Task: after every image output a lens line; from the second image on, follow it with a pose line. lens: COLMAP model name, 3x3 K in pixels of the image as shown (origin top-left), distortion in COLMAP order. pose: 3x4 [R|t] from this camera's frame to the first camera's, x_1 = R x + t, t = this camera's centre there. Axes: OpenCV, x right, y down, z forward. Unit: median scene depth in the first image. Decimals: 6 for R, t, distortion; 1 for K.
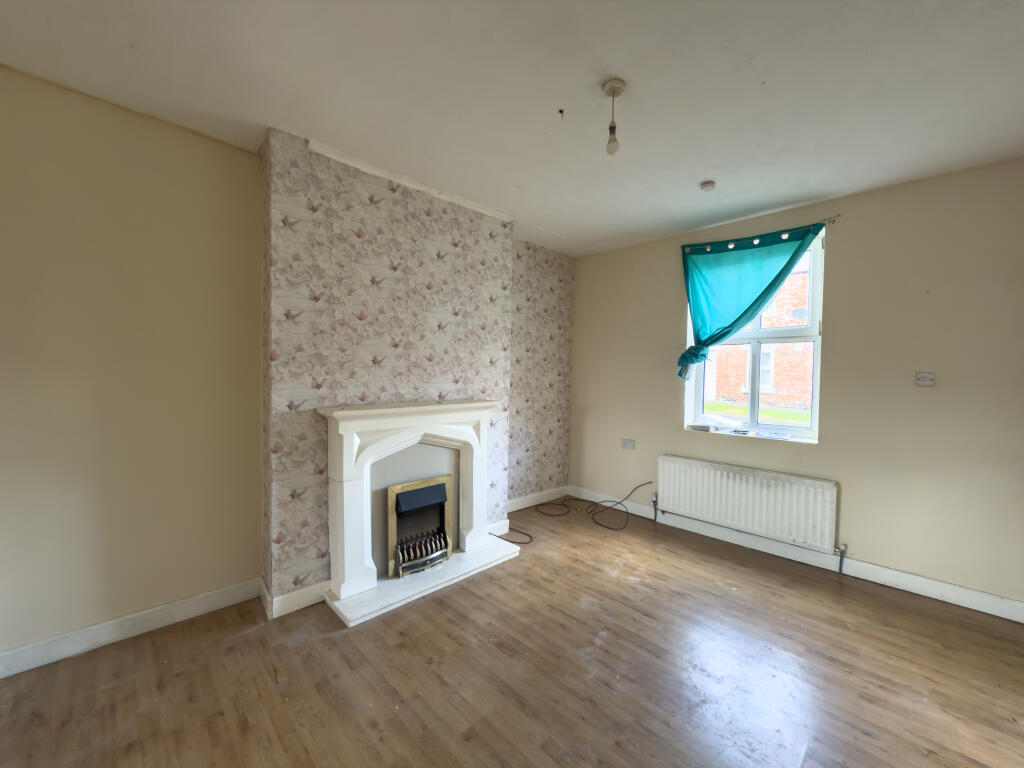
lens RADIAL K [[406.9, 0, 509.8], [0, 406.9, 388.3], [0, 0, 1]] dist [0.000455, -0.000081]
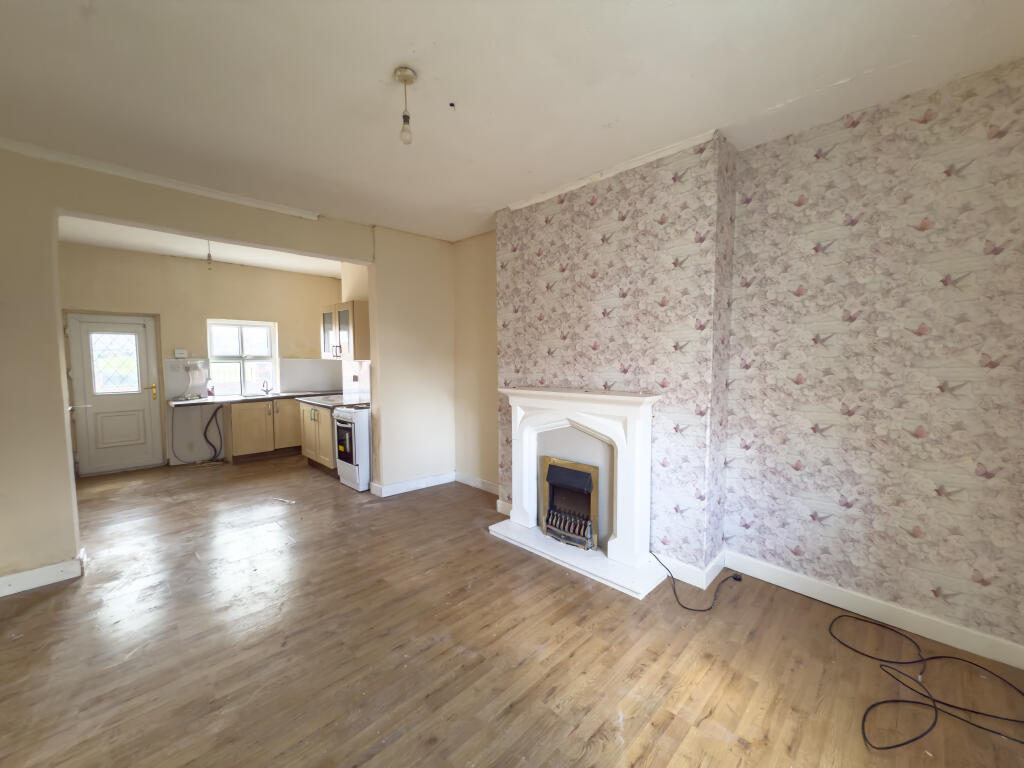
lens RADIAL K [[410.1, 0, 512.0], [0, 410.1, 384.0], [0, 0, 1]] dist [0.000458, 0.000011]
pose [[0.024025, 0.054000, -0.998252, 0.843318], [-0.032499, 0.998055, 0.053207, -0.031233], [0.999183, 0.031164, 0.025733, 0.804499]]
